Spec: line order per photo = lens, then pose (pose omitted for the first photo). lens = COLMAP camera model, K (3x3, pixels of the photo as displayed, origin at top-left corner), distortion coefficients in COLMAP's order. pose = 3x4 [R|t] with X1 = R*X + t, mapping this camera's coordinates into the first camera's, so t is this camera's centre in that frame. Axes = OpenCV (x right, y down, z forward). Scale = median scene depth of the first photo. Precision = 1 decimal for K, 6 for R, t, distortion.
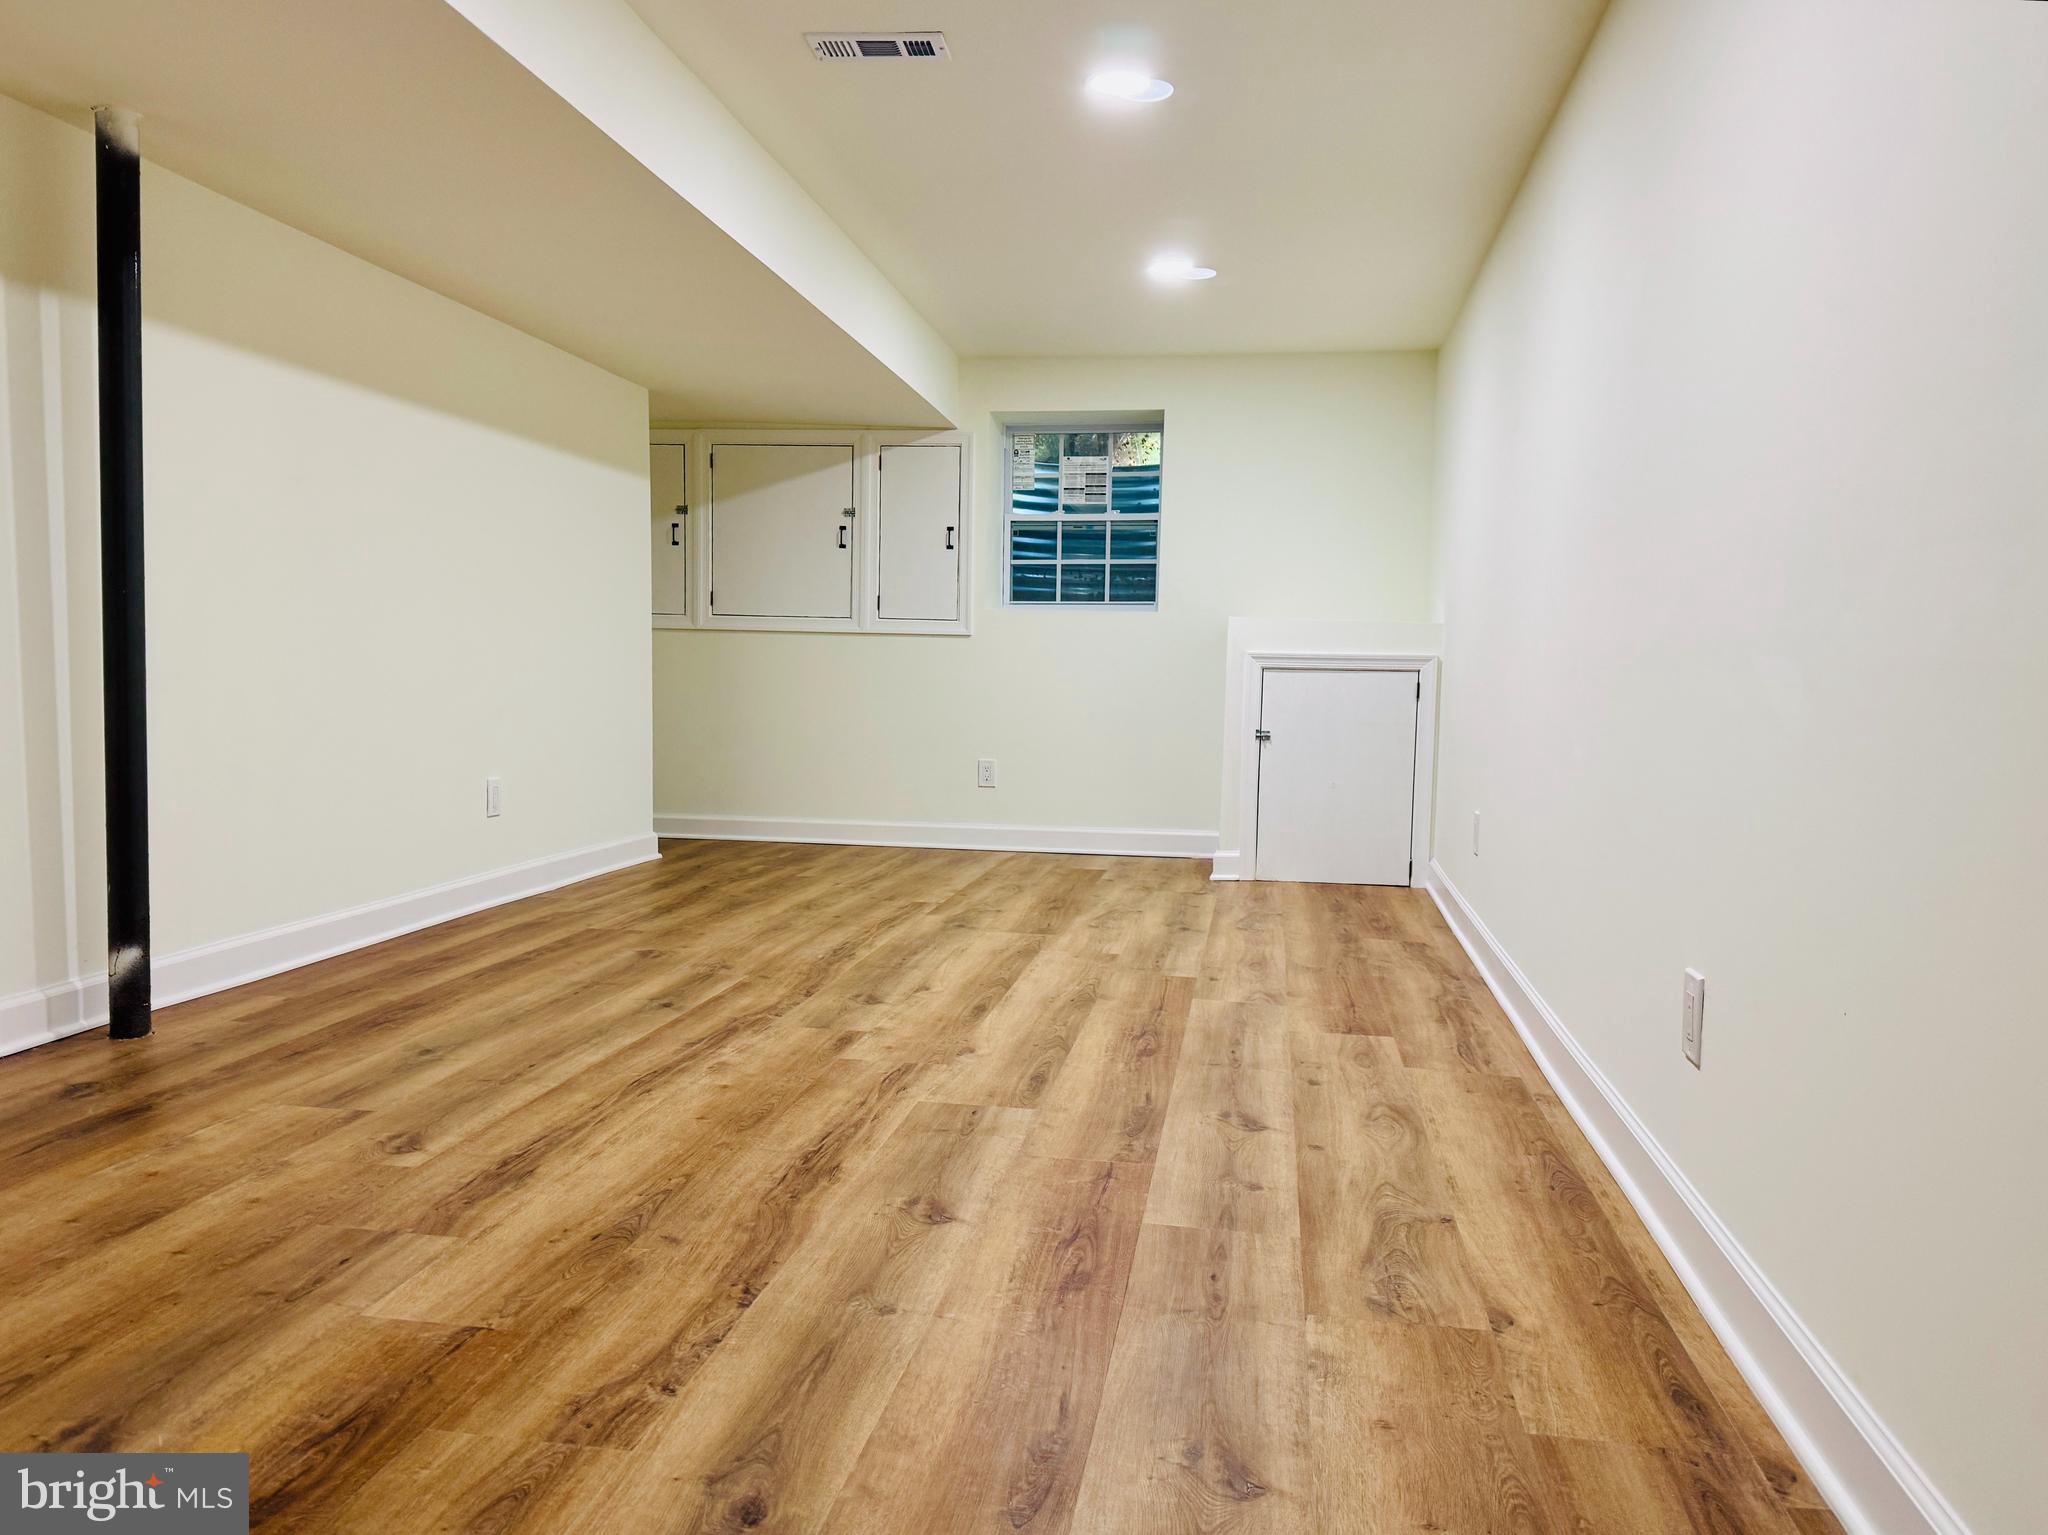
lens RADIAL K [[1414.2, 0, 1024.0], [0, 1414.2, 767.5], [0, 0, 1]] dist [0.136448, -0.234603]
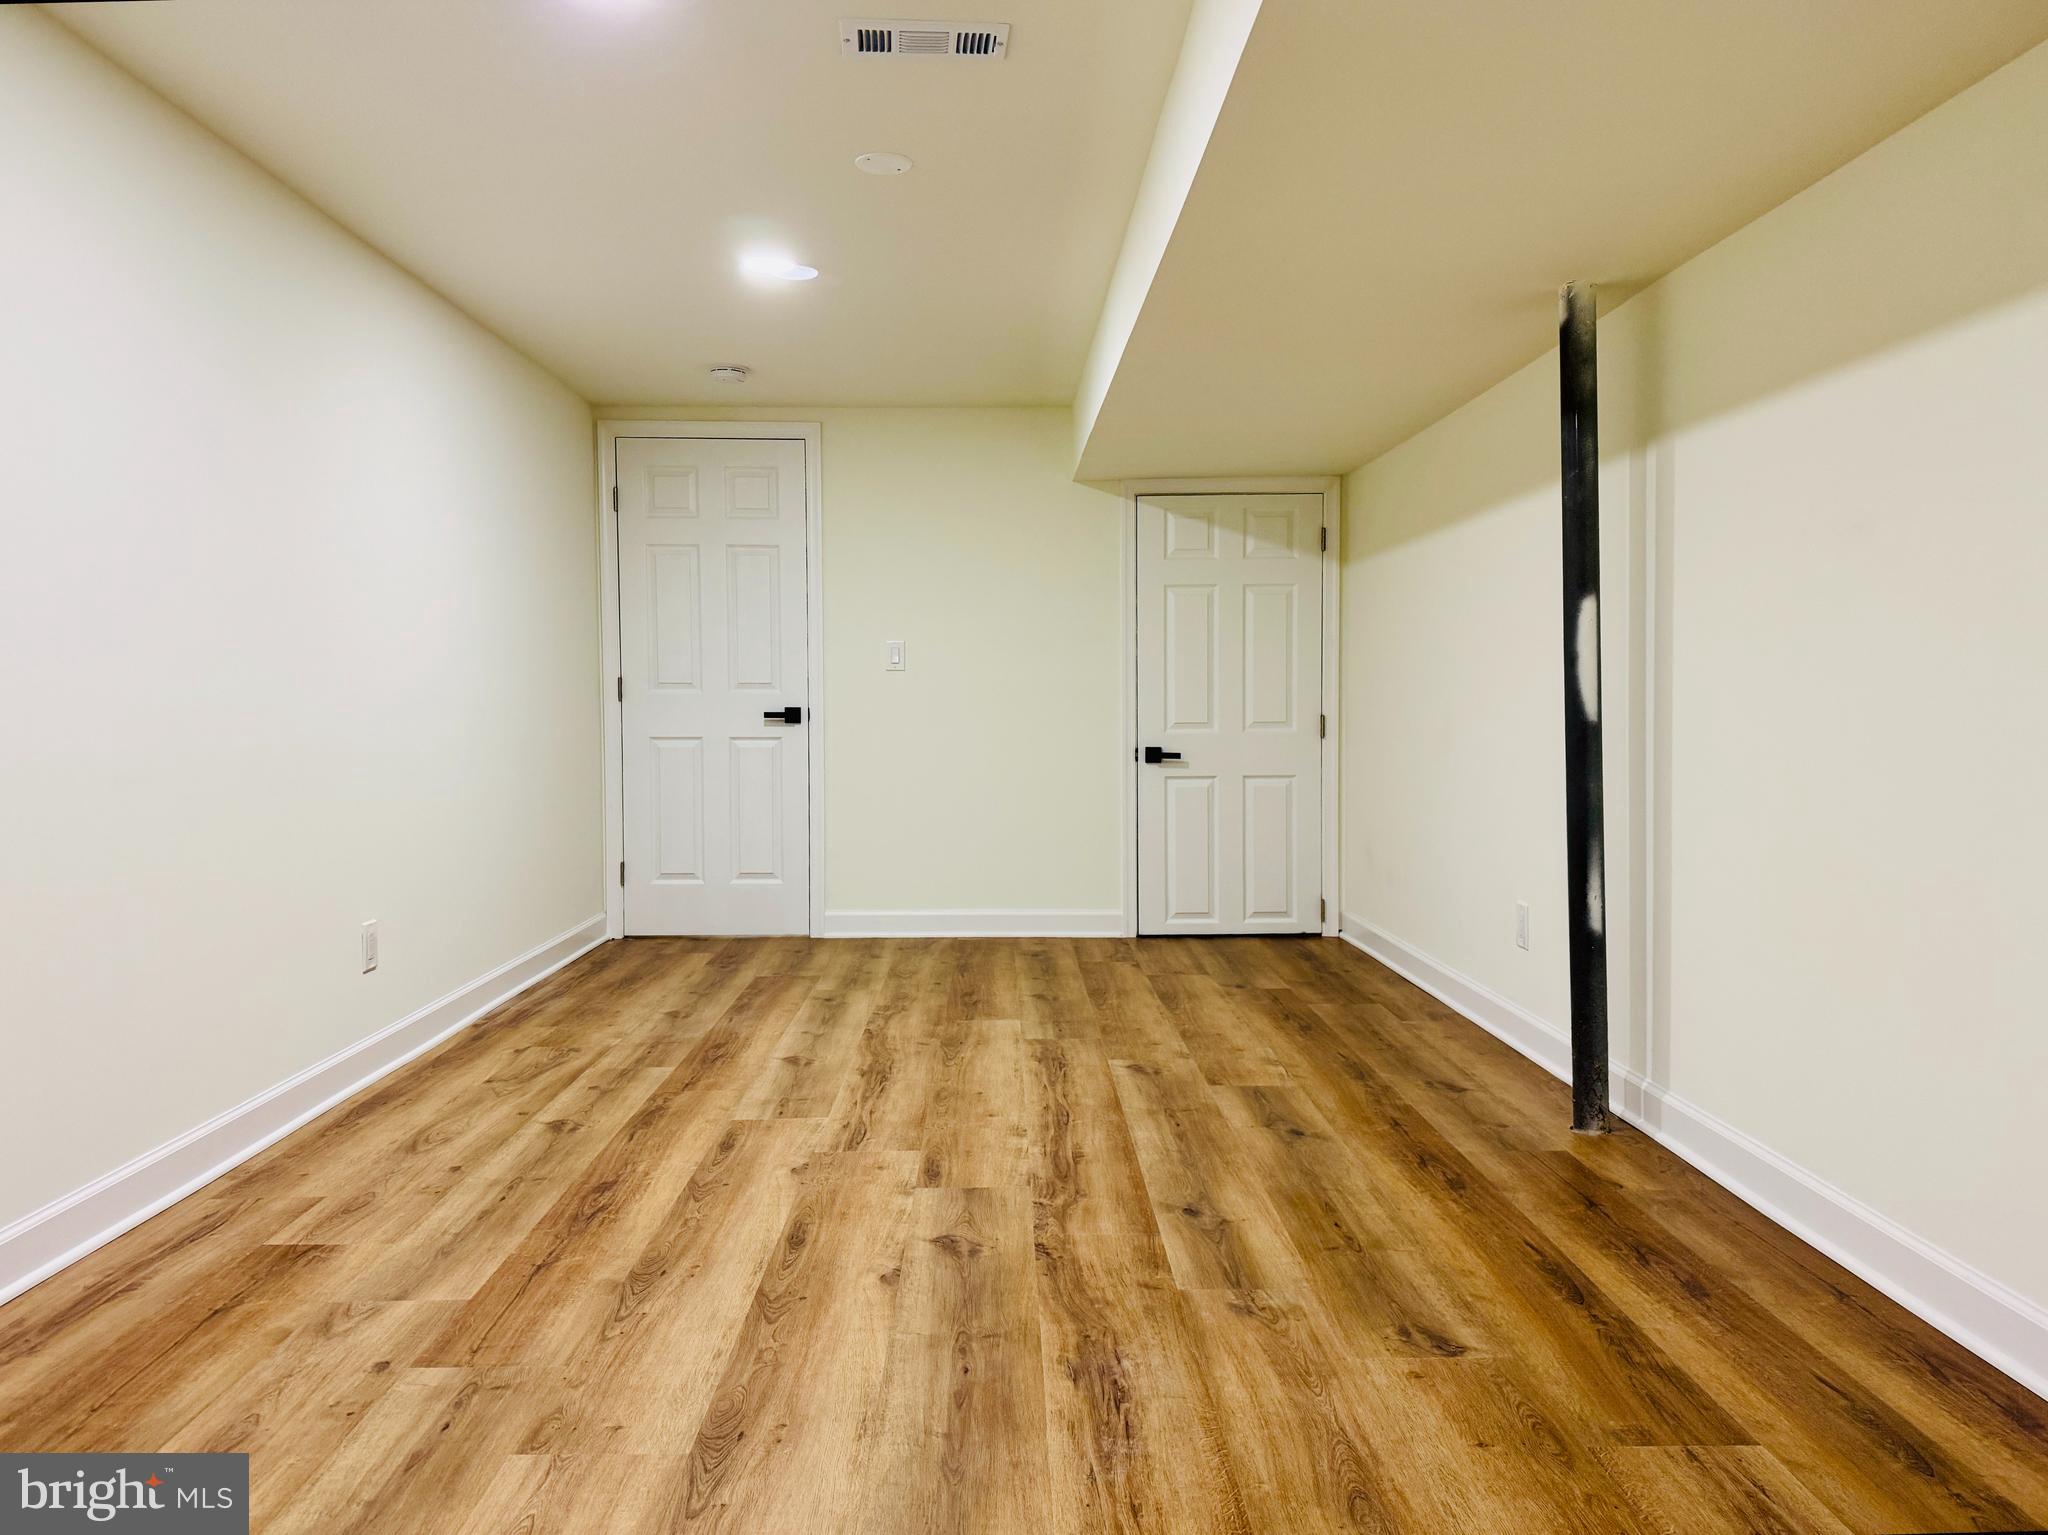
lens RADIAL K [[1414.2, 0, 1024.0], [0, 1414.2, 767.5], [0, 0, 1]] dist [0.136448, -0.234603]
pose [[-0.982619, -0.009671, -0.185384, -0.007010], [-0.030618, 0.993408, 0.110467, -0.186671], [0.183094, 0.114223, -0.976437, 1.938368]]
